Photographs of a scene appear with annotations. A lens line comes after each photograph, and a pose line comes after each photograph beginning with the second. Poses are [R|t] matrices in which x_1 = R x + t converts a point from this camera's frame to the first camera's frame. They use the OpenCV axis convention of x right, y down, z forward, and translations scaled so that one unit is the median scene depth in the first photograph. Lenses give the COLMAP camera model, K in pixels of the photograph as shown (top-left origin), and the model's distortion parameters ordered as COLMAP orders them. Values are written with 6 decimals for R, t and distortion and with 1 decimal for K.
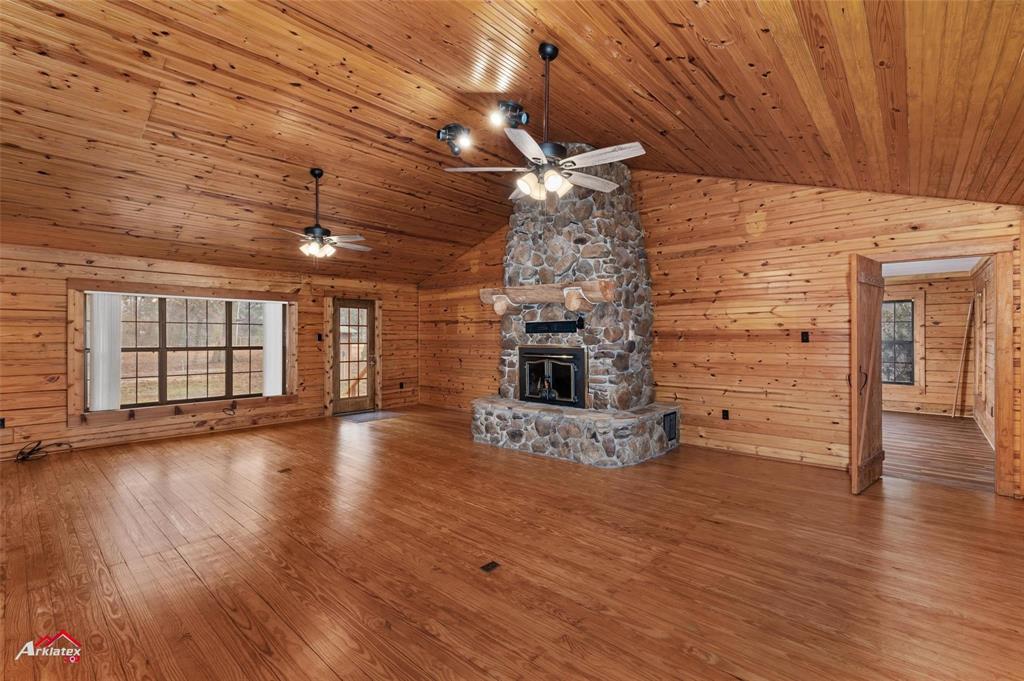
lens RADIAL K [[455.1, 0, 520.5], [0, 455.1, 337.3], [0, 0, 1]] dist [-0.004717, -0.000033]
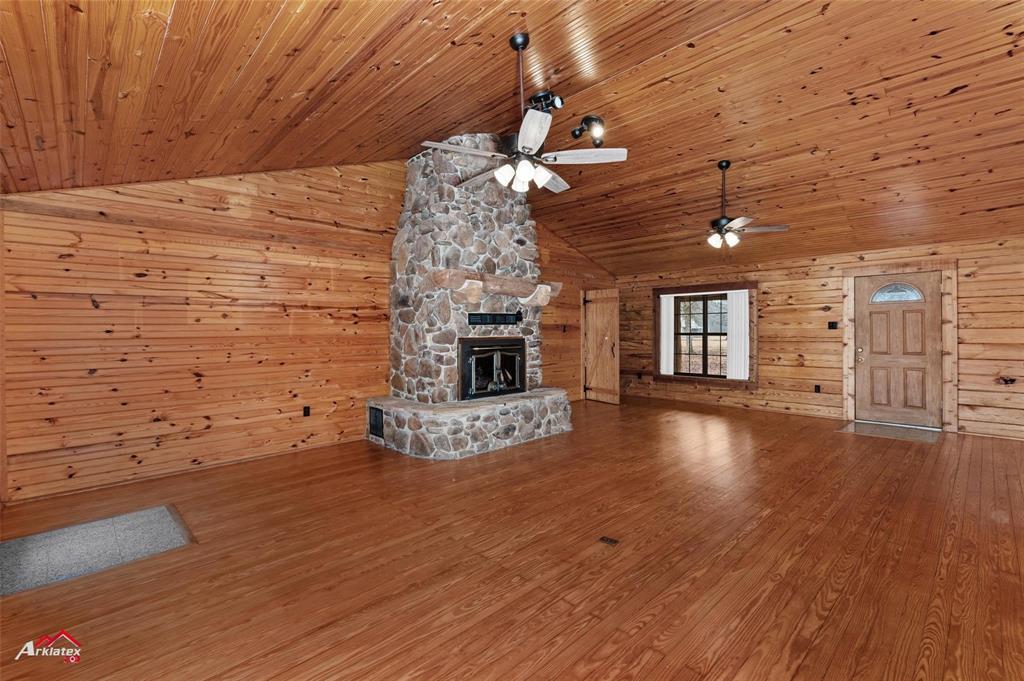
lens RADIAL K [[455.1, 0, 522.4], [0, 455.1, 334.8], [0, 0, 1]] dist [-0.004717, -0.000033]
pose [[0.077287, -0.011338, 0.996944, -0.930072], [0.007217, 0.999916, 0.010812, 0.002100], [-0.996983, 0.006359, 0.077362, 0.865807]]
